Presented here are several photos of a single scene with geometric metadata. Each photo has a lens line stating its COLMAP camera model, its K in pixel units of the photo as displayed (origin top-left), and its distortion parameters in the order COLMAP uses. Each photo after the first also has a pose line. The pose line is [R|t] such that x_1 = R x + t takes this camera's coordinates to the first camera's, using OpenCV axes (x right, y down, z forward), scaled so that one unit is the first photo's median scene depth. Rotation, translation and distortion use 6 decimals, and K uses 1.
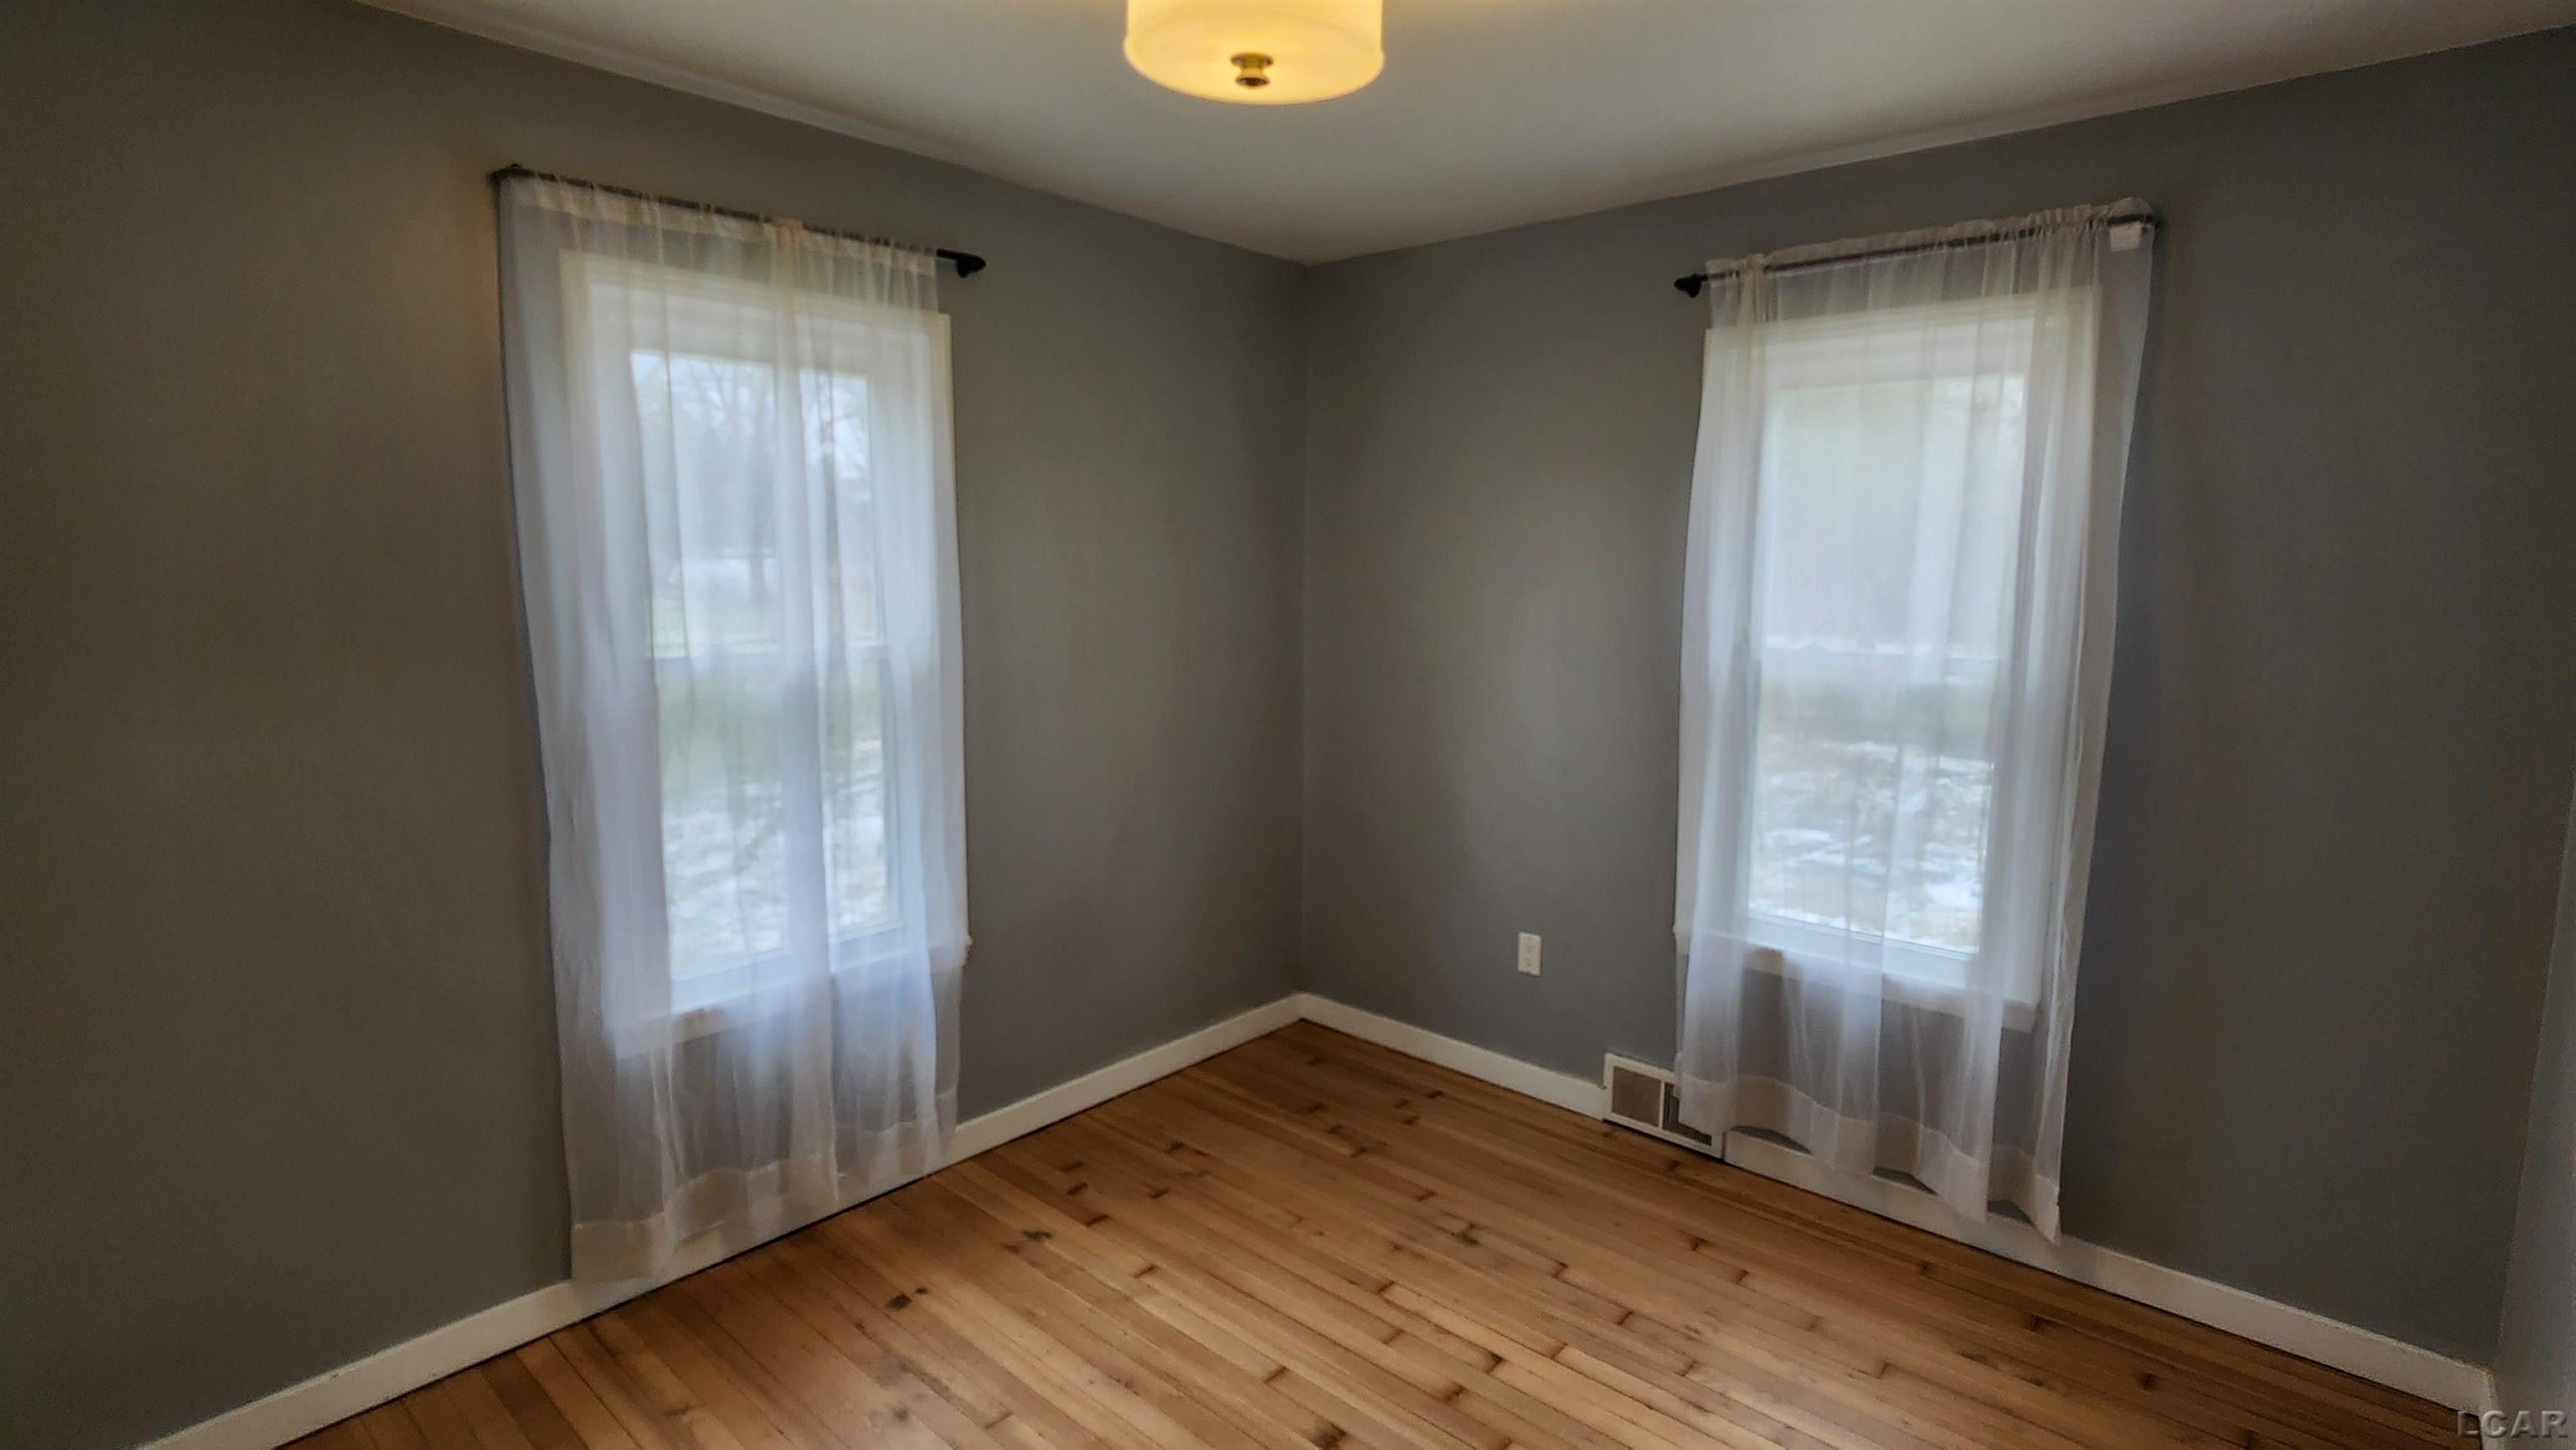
lens RADIAL K [[1233.5, 0, 1292.4], [0, 1233.5, 716.7], [0, 0, 1]] dist [0.000066, 0.000705]
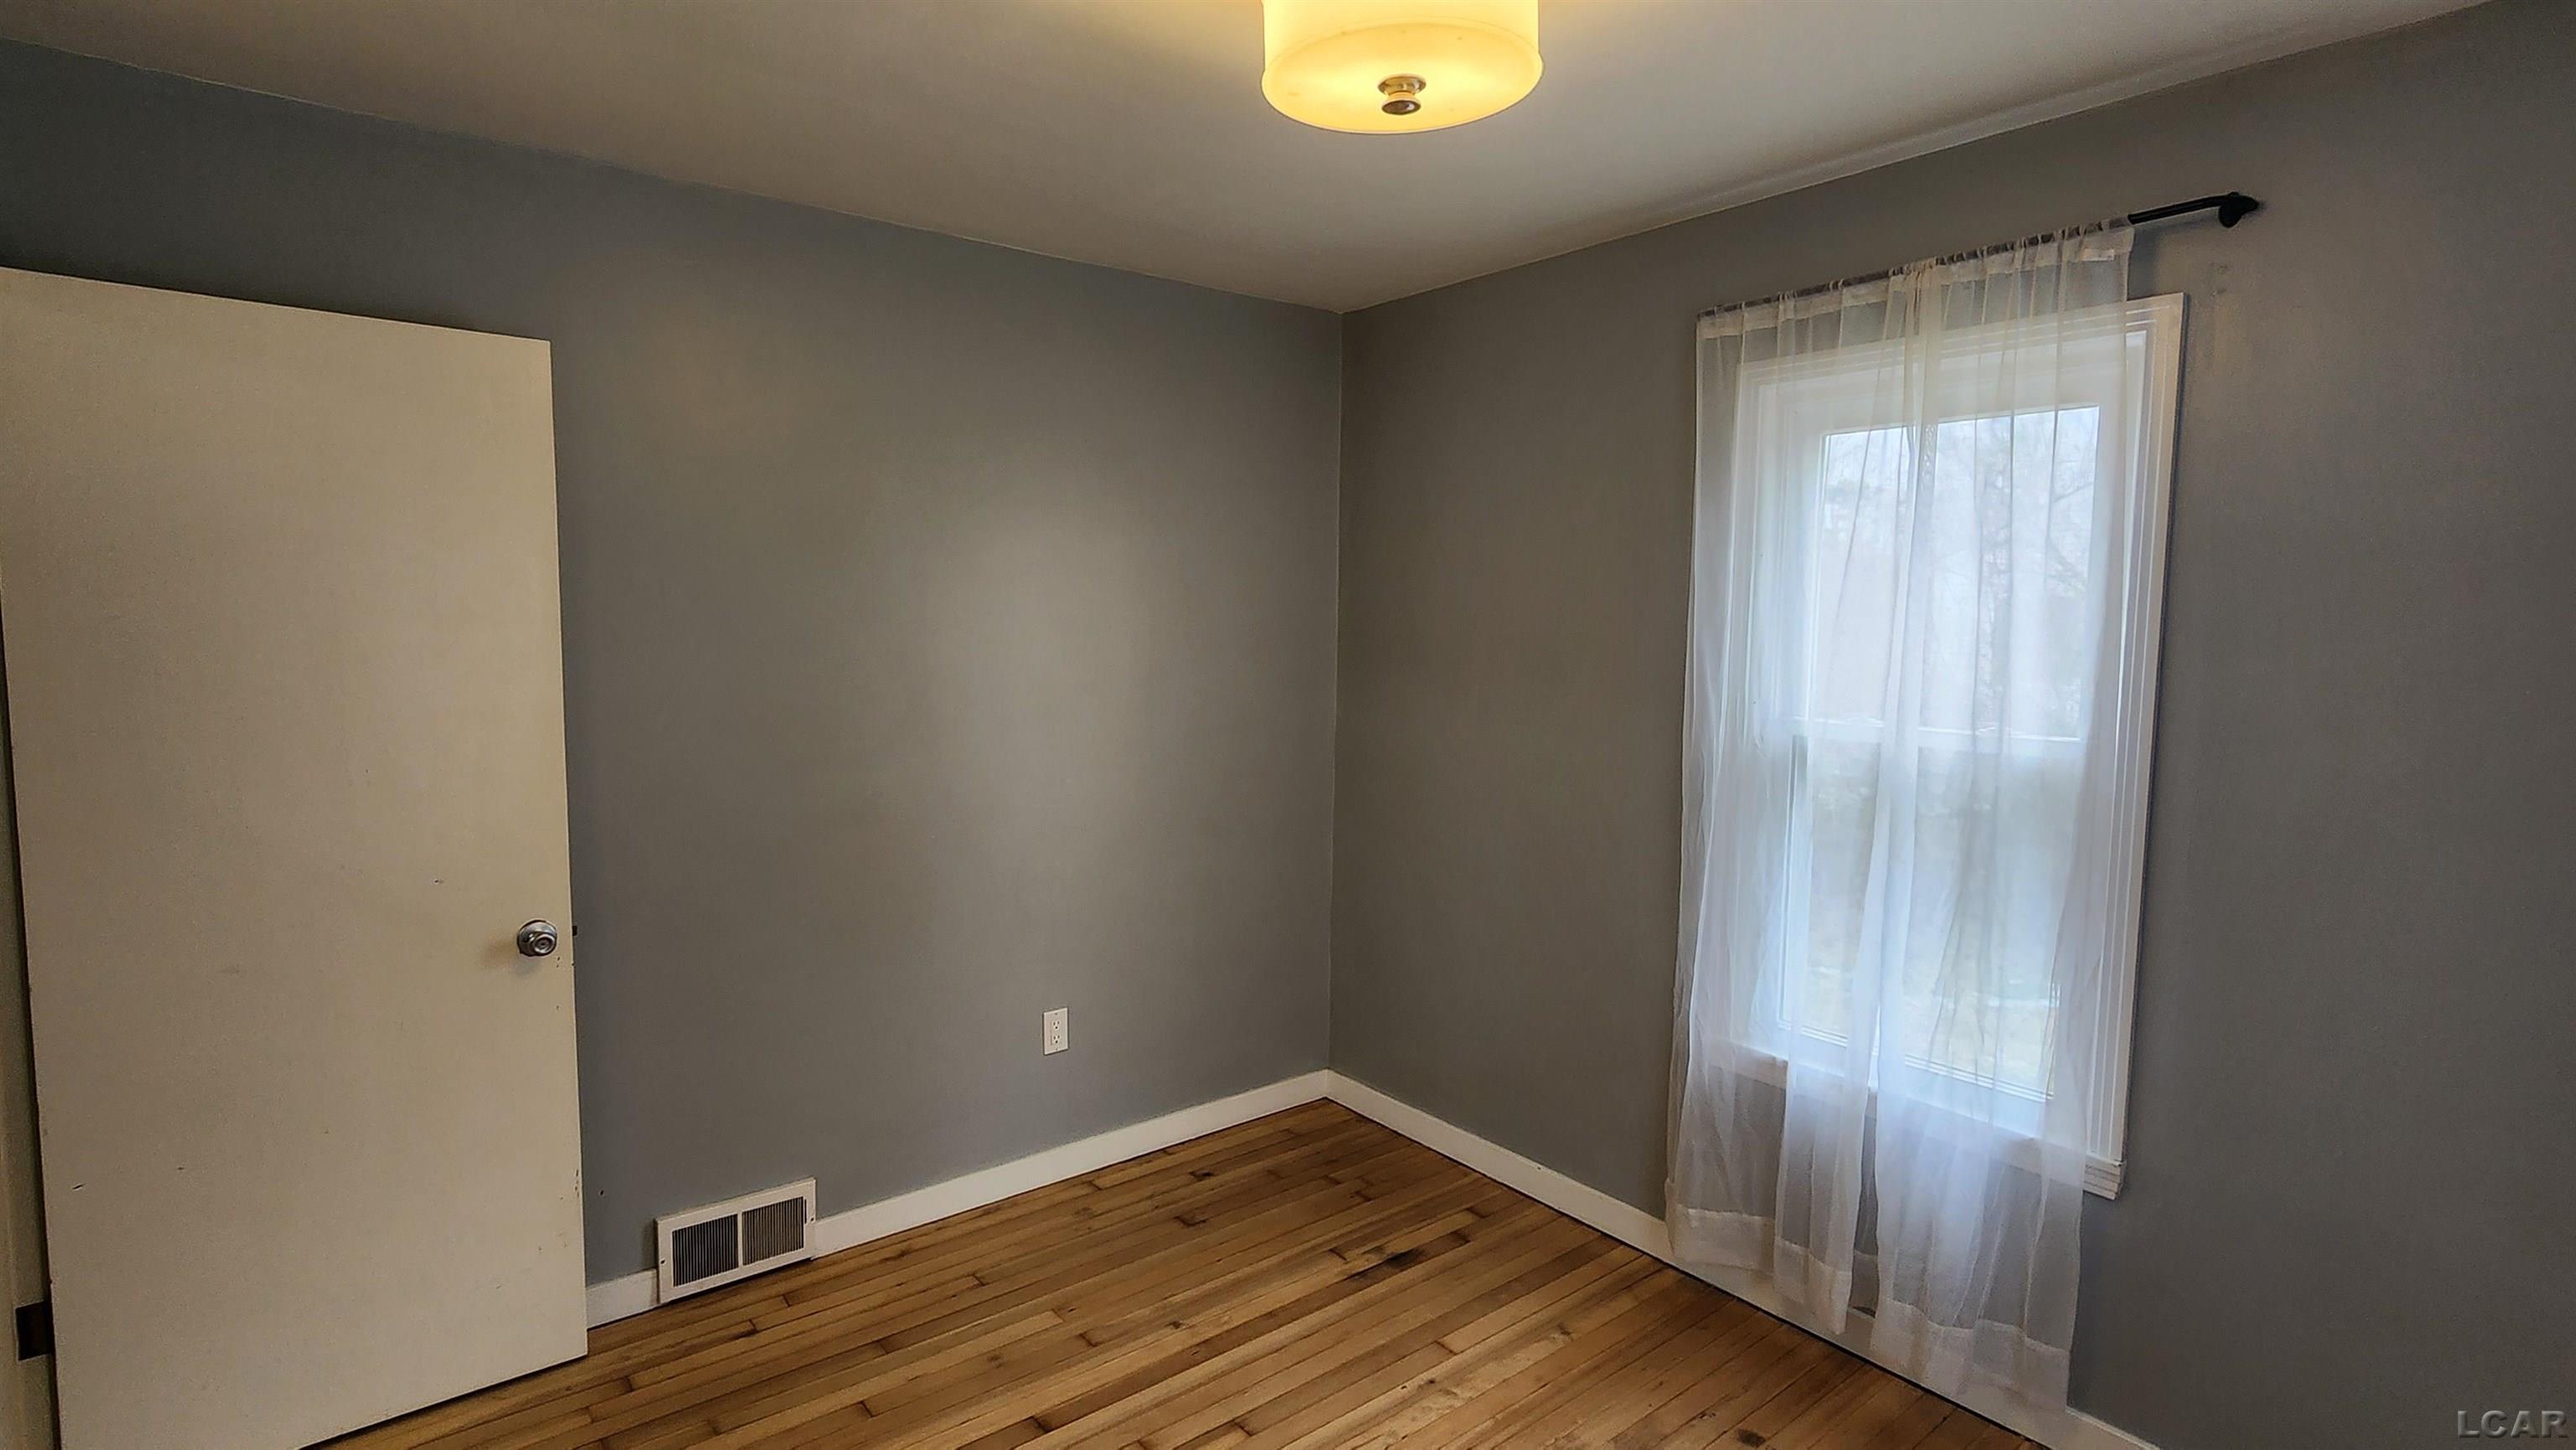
lens RADIAL K [[1233.5, 0, 1293.4], [0, 1233.5, 724.3], [0, 0, 1]] dist [0.000066, 0.000705]
pose [[-0.160383, 0.088726, -0.983059, 0.601355], [-0.138738, 0.984038, 0.111449, -0.103486], [0.977256, 0.154262, -0.145514, 0.736538]]
